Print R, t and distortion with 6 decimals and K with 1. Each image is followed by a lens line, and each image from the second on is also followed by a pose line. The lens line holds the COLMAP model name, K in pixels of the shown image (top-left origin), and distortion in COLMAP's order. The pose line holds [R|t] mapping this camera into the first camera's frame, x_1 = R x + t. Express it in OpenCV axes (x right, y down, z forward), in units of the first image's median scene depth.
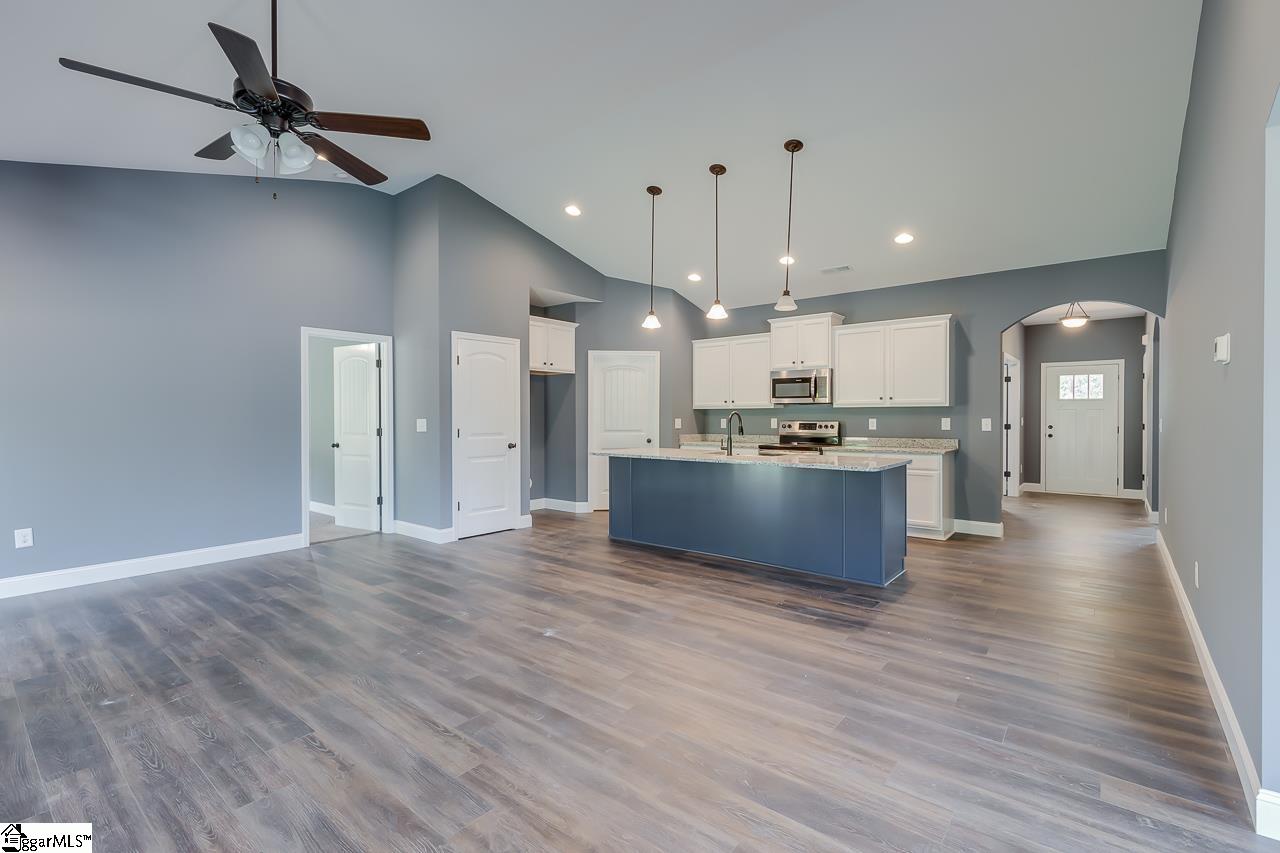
lens RADIAL K [[580.4, 0, 667.7], [0, 580.4, 418.7], [0, 0, 1]] dist [-0.002693, -0.000557]
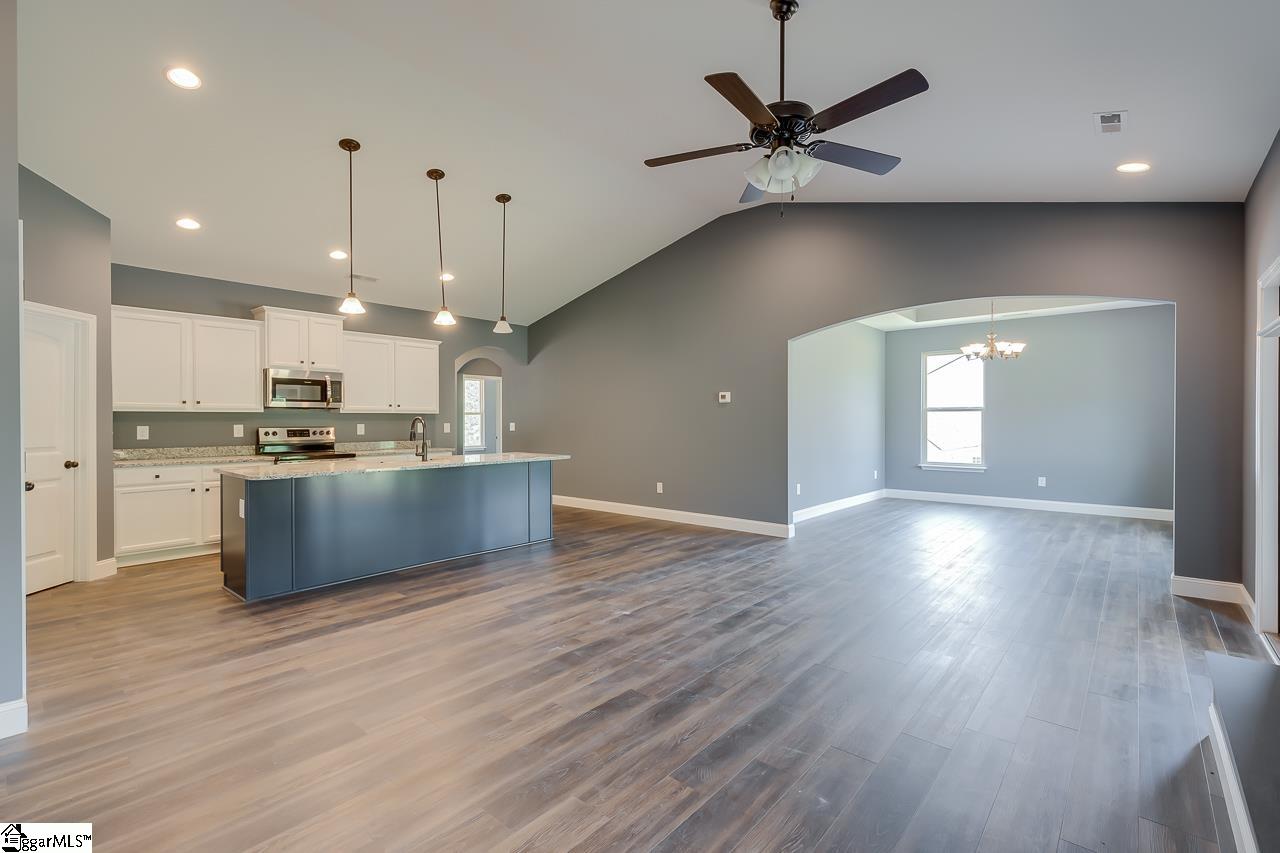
lens RADIAL K [[563.8, 0, 637.8], [0, 563.8, 422.2], [0, 0, 1]] dist [-0.029504, 0.000579]
pose [[0.053250, -0.001870, 0.998579, -0.686842], [0.007663, 0.999970, 0.001464, -0.001190], [-0.998552, 0.007574, 0.053262, 0.484690]]
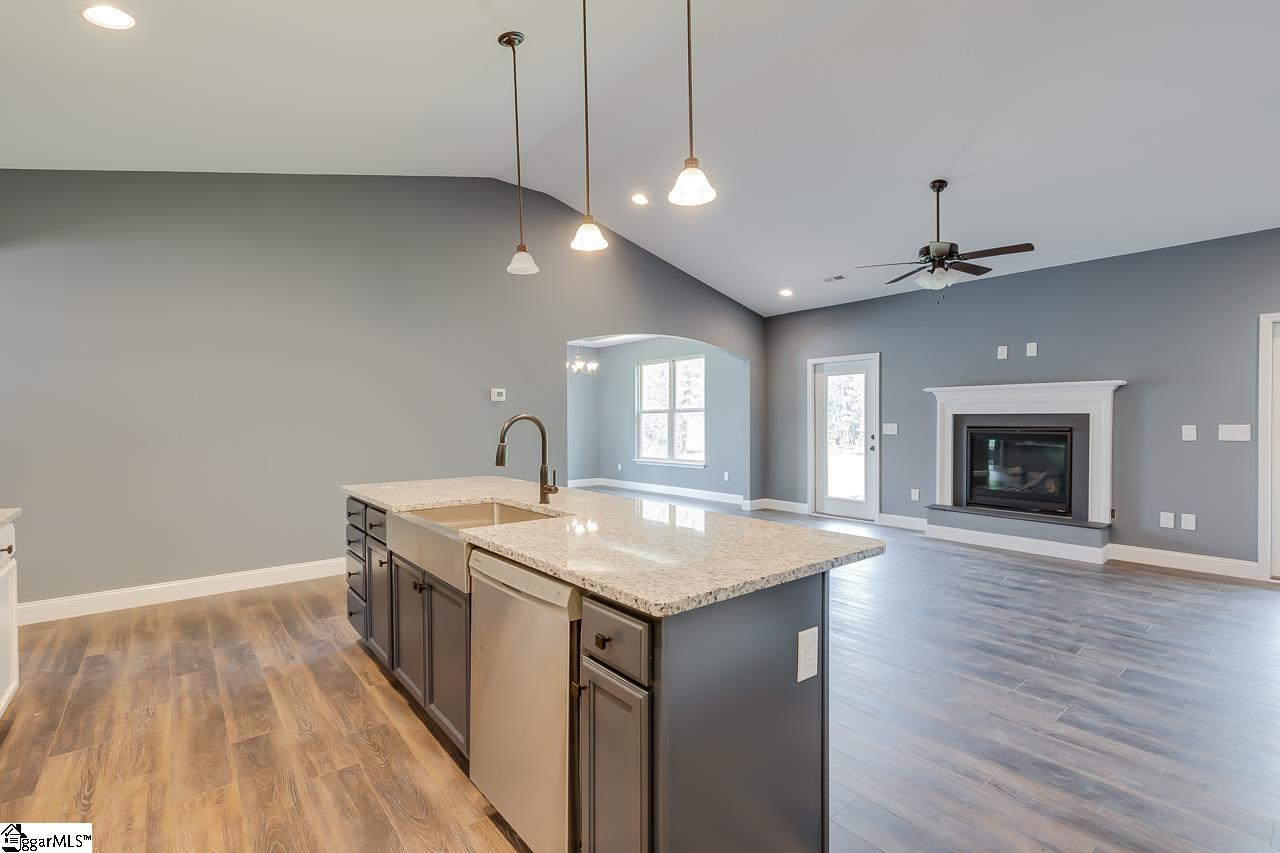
lens RADIAL K [[568.8, 0, 644.0], [0, 568.8, 428.8], [0, 0, 1]] dist [0.007042, -0.000557]
pose [[-0.975124, -0.000060, 0.221661, -0.063730], [0.004713, 0.999768, 0.021002, -0.008660], [-0.221611, 0.021524, -0.974898, 1.205451]]
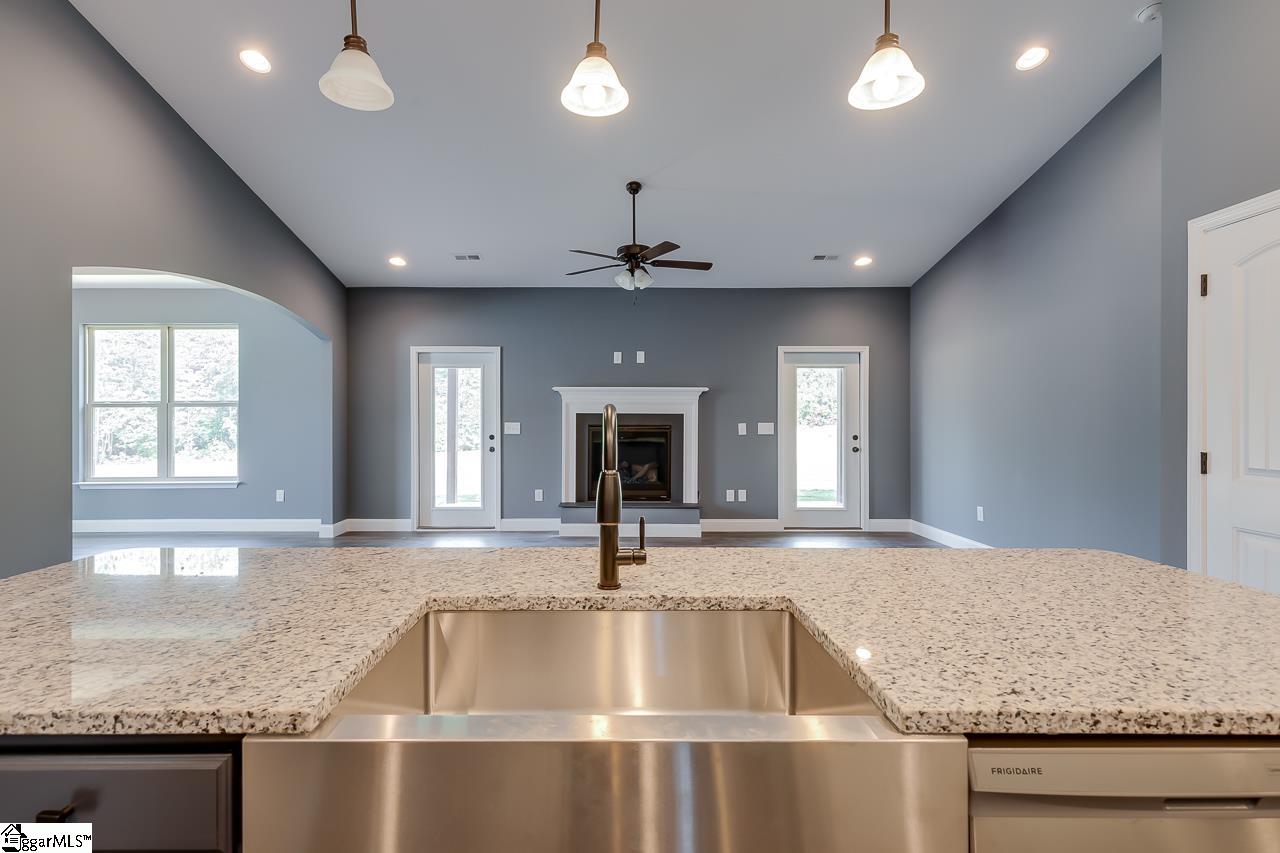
lens RADIAL K [[582.9, 0, 615.0], [0, 582.9, 421.3], [0, 0, 1]] dist [0.006321, 0.000282]
pose [[-0.795270, 0.002765, -0.606249, 0.212098], [-0.003809, 0.999947, 0.009556, -0.006857], [0.606243, 0.009908, -0.795218, 0.991000]]
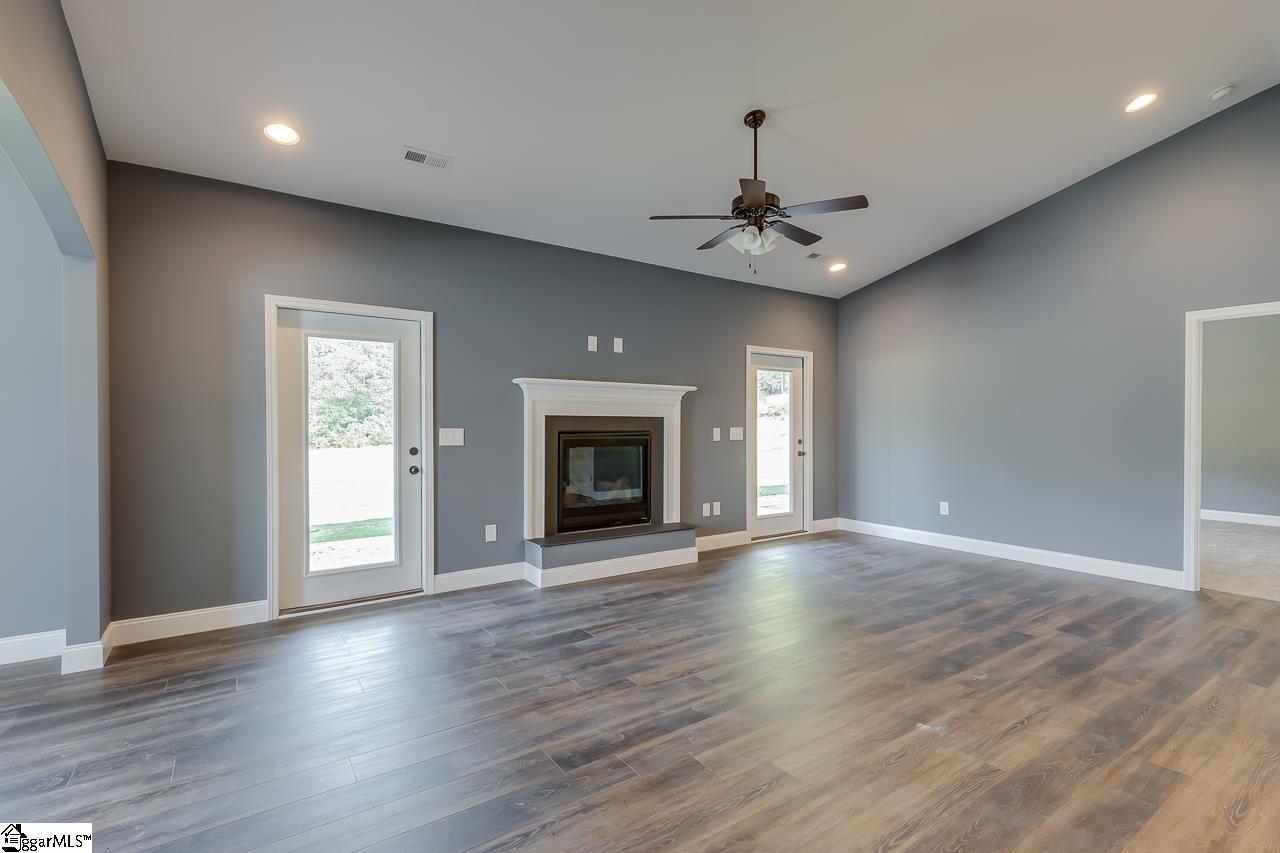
lens RADIAL K [[568.8, 0, 644.0], [0, 568.8, 428.8], [0, 0, 1]] dist [0.007042, -0.000557]
pose [[-0.314211, 0.006155, -0.949333, 0.299911], [-0.004133, 0.999961, 0.007851, 0.000447], [0.949344, 0.006390, -0.314173, 0.471800]]
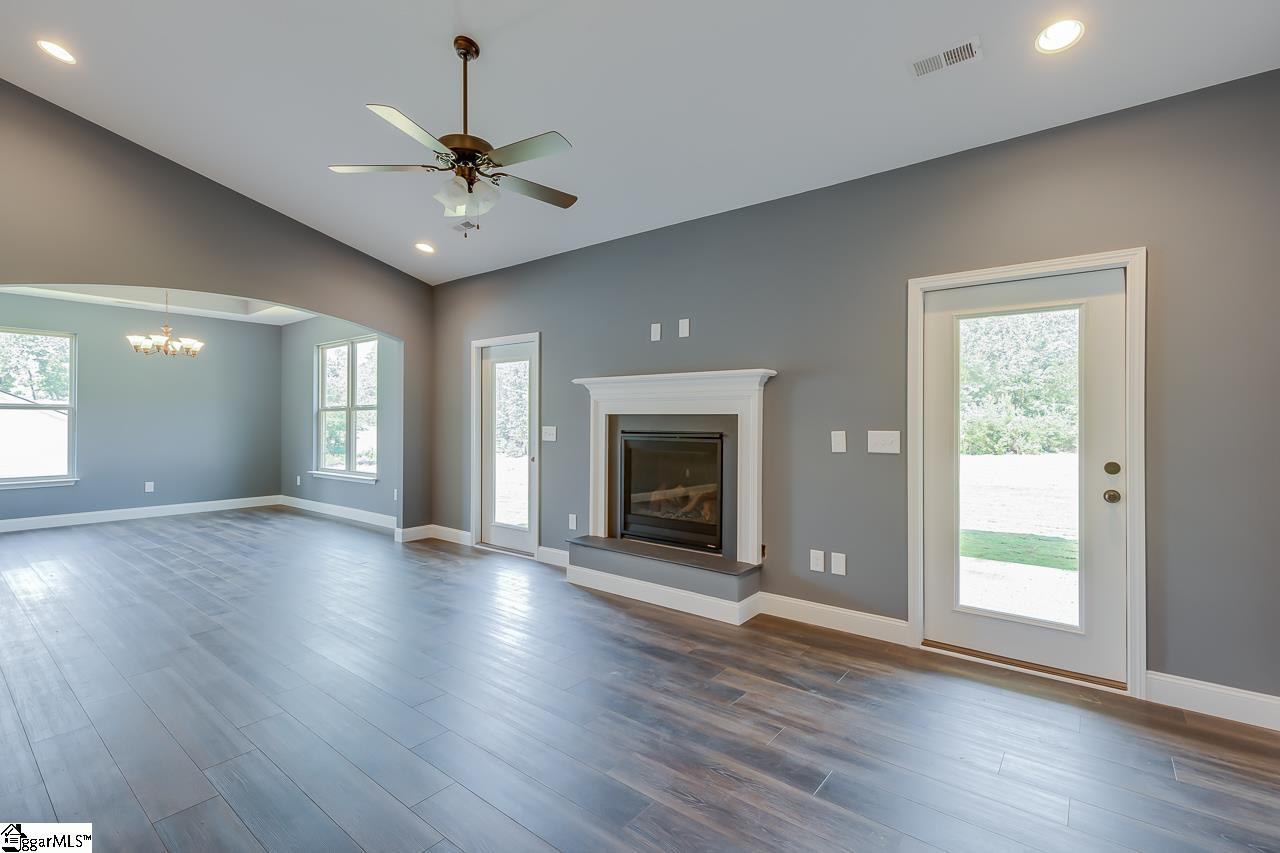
lens RADIAL K [[579.2, 0, 625.6], [0, 579.2, 423.5], [0, 0, 1]] dist [0.003436, 0.000372]
pose [[-0.999771, -0.002254, 0.021288, -0.410334], [-0.002018, 0.999936, 0.011111, -0.007342], [-0.021312, 0.011066, -0.999712, 0.867056]]
